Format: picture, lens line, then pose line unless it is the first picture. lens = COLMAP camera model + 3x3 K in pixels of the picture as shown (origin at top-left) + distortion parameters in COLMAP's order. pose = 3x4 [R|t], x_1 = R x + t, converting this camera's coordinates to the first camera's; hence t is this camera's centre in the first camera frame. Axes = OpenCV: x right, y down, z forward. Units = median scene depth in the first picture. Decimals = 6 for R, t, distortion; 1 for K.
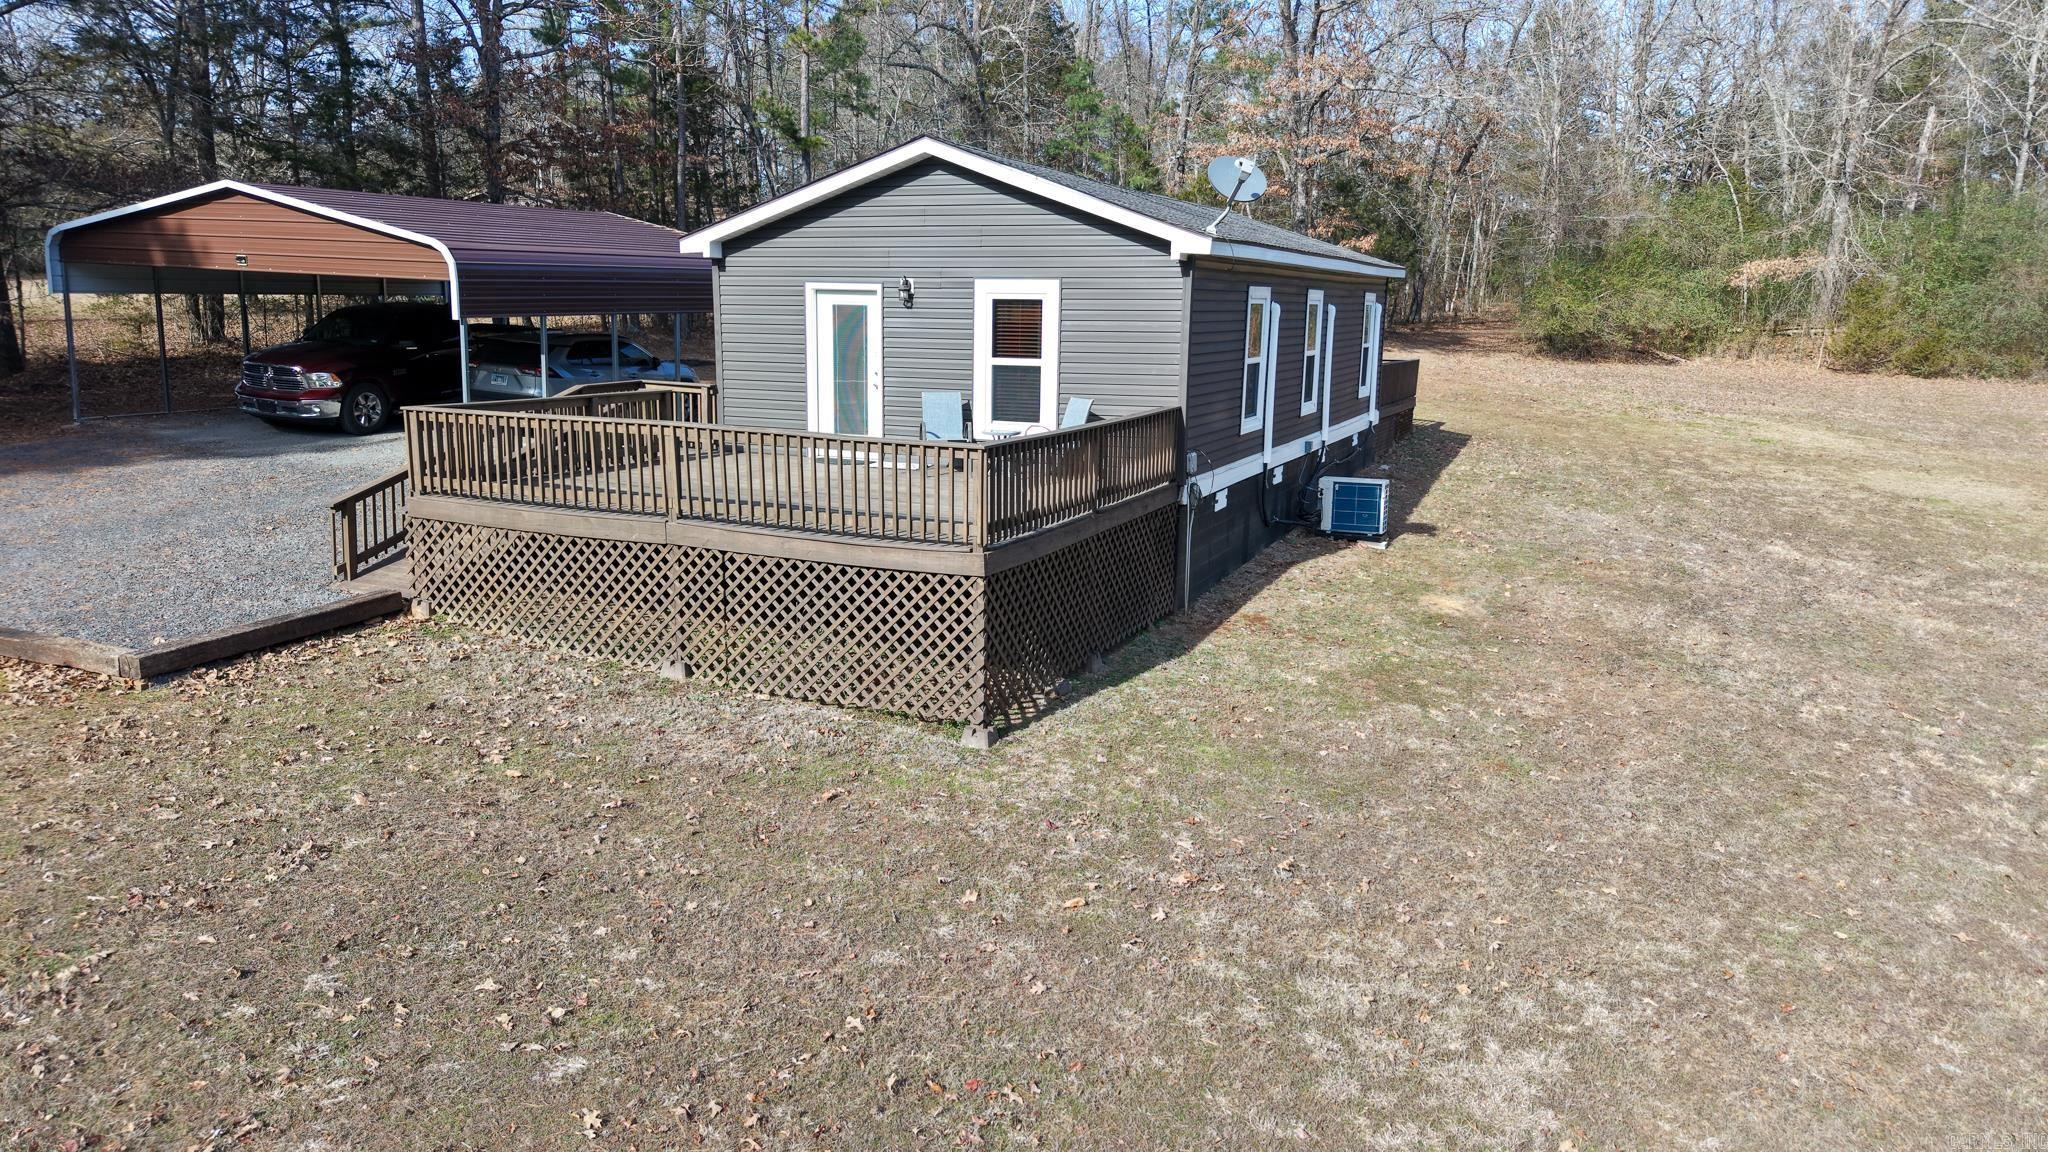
lens RADIAL K [[1398.8, 0, 1024.0], [0, 1398.8, 576.0], [0, 0, 1]] dist [0.036660, -0.068818]
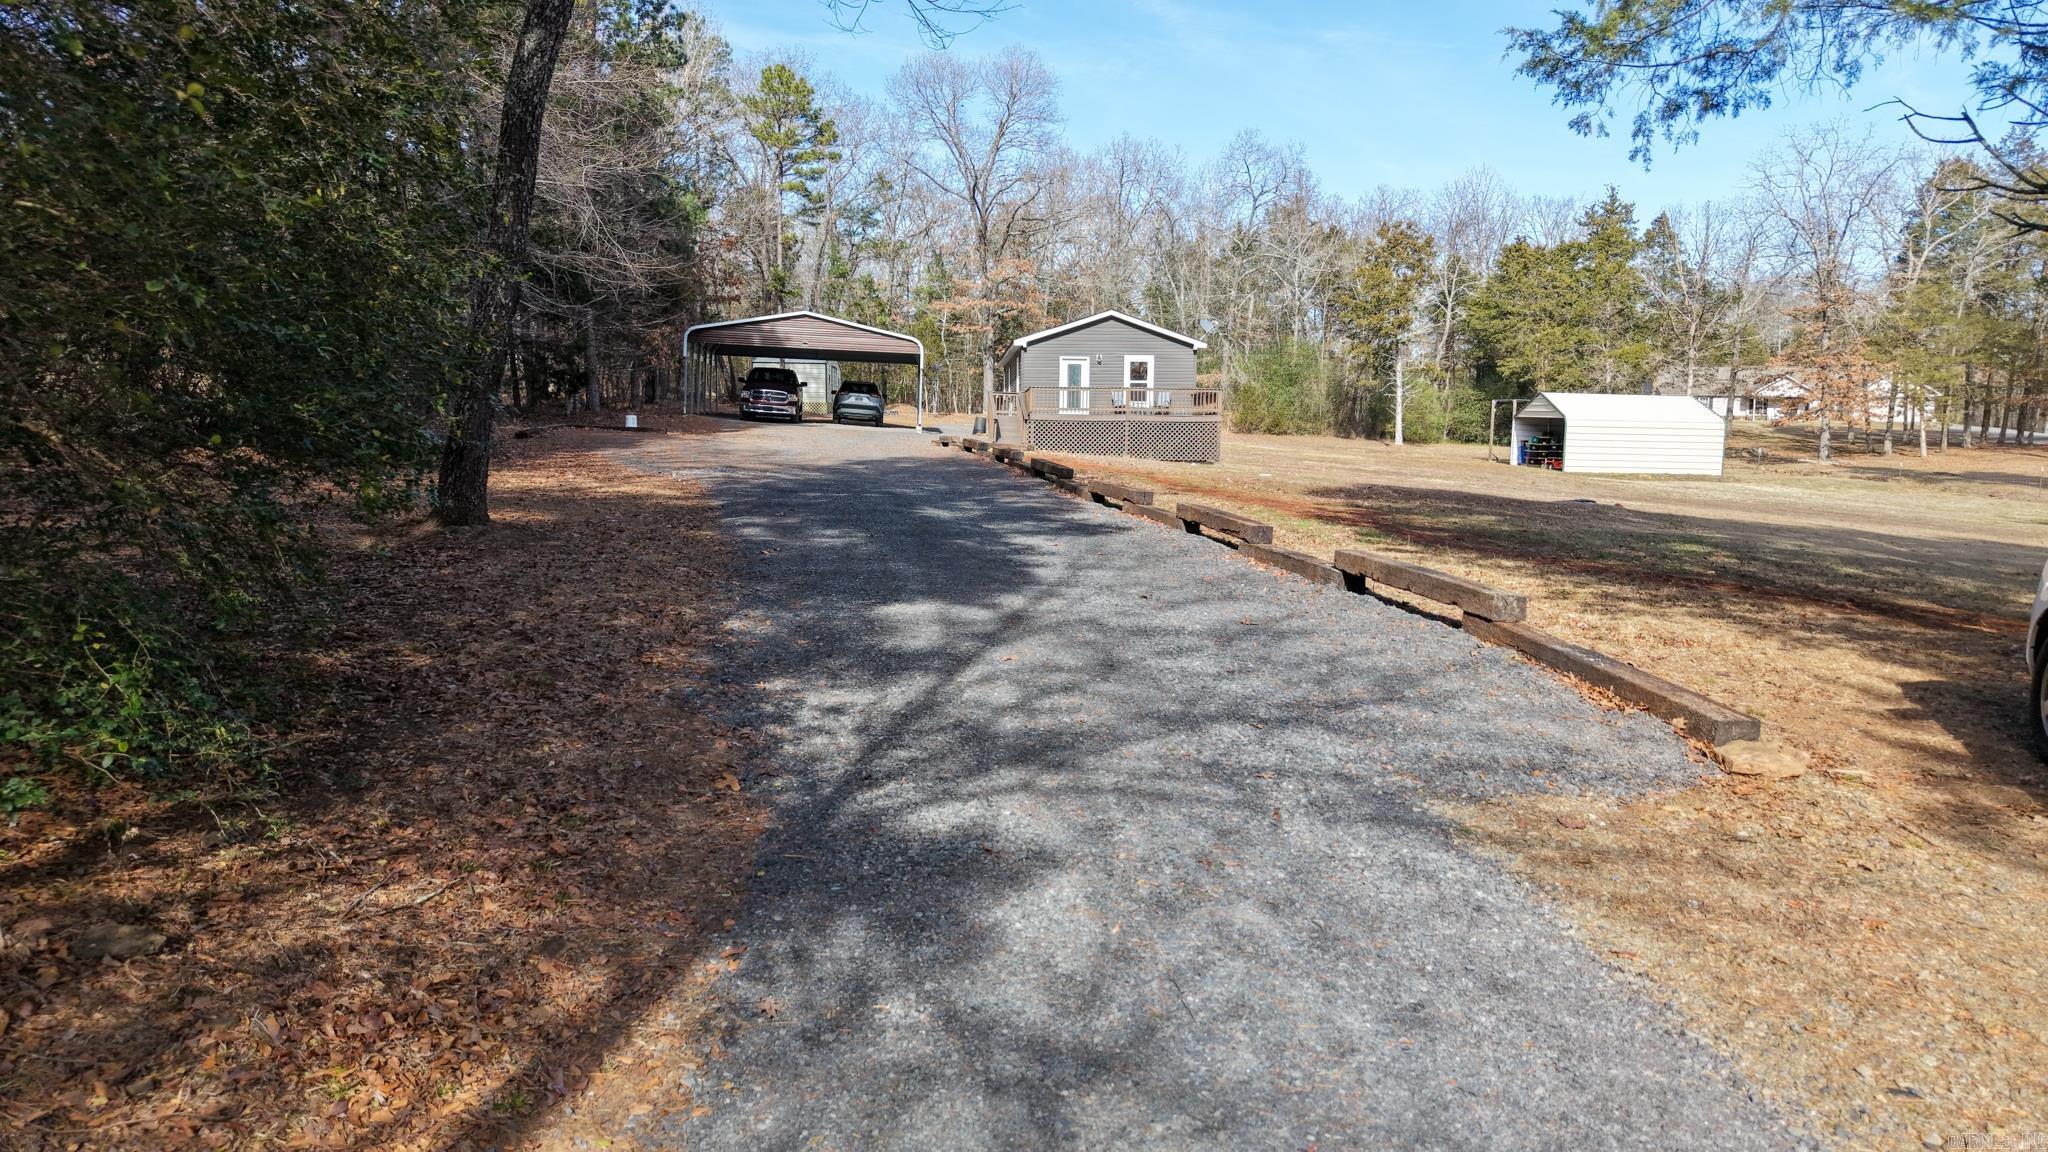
lens RADIAL K [[1403.0, 0, 1029.2], [0, 1403.0, 568.2], [0, 0, 1]] dist [0.032677, -0.026777]
pose [[0.886727, -0.043054, 0.460283, -1.630912], [0.087541, 0.993278, -0.075737, 0.459730], [-0.453929, 0.107451, 0.884536, -1.554526]]
